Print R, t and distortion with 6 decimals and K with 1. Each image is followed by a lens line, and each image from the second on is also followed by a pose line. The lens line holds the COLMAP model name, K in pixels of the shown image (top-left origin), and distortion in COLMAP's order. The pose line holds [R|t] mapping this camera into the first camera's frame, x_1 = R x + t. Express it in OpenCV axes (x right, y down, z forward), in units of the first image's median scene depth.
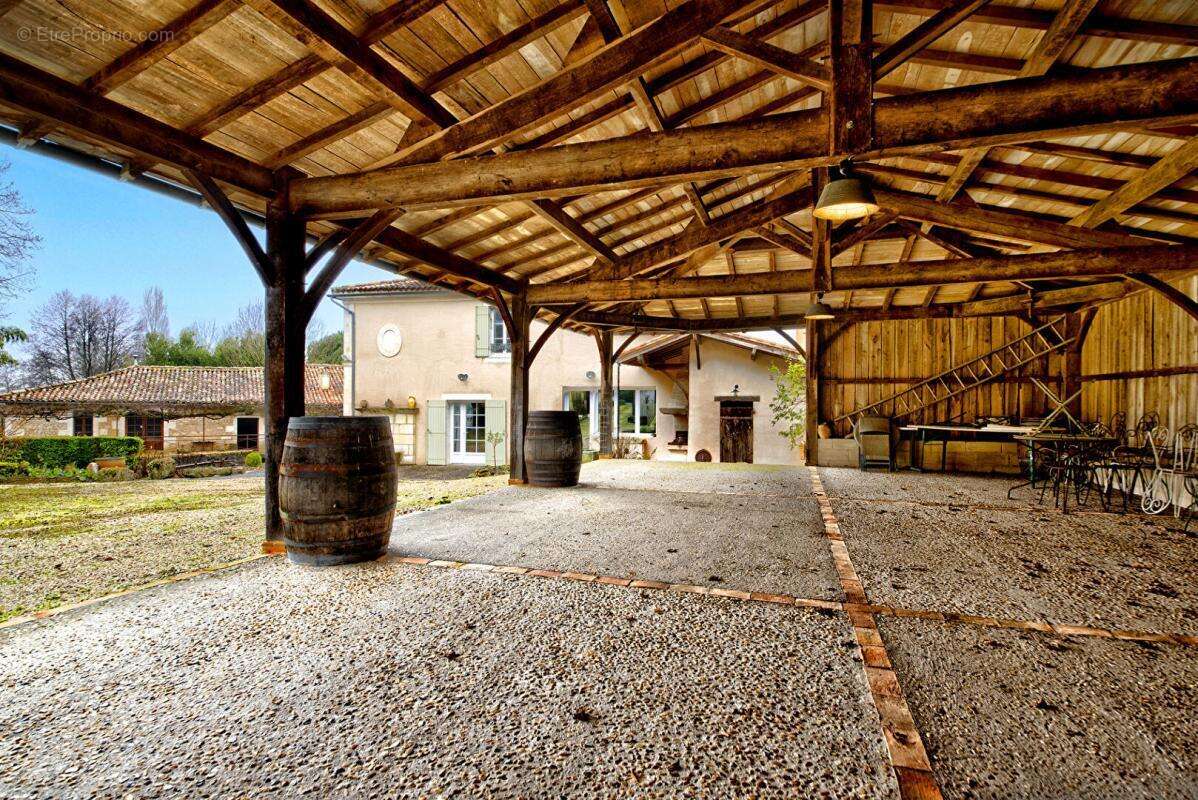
lens RADIAL K [[584.0, 0, 597.1], [0, 584.0, 405.5], [0, 0, 1]] dist [0.055378, -0.050147]
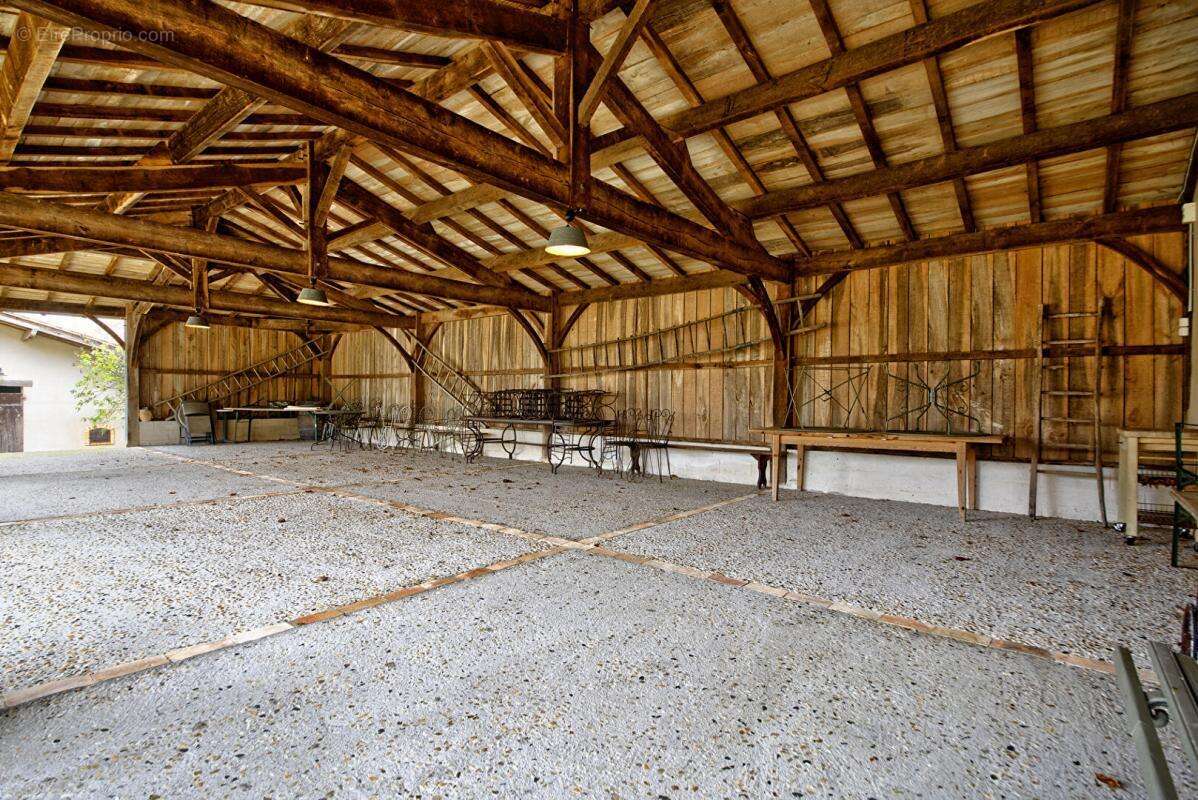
lens RADIAL K [[584.0, 0, 597.1], [0, 584.0, 405.5], [0, 0, 1]] dist [0.055378, -0.050147]
pose [[0.362092, -0.013691, 0.932042, -0.377742], [-0.008460, 0.999803, 0.017973, -0.002155], [-0.932104, -0.014393, 0.361905, -0.227479]]
